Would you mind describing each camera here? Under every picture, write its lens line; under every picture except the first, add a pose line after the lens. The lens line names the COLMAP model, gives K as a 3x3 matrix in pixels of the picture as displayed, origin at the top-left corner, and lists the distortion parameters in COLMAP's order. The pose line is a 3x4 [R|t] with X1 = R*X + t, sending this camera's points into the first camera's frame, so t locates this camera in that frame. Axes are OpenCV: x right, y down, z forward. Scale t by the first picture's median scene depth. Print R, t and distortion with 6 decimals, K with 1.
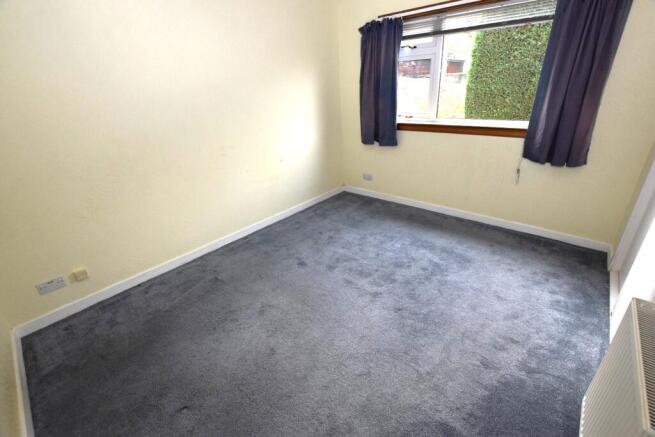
lens RADIAL K [[289.5, 0, 328.8], [0, 289.5, 220.2], [0, 0, 1]] dist [-0.029871, 0.000692]
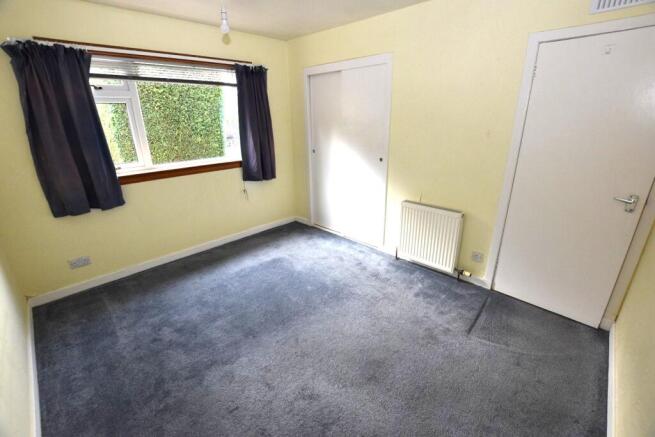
lens RADIAL K [[289.5, 0, 328.8], [0, 289.5, 220.2], [0, 0, 1]] dist [-0.029871, 0.000692]
pose [[0.040531, -0.285438, 0.957540, -0.582739], [0.429840, 0.870098, 0.241178, -0.190881], [-0.901995, 0.401814, 0.157958, 0.441266]]
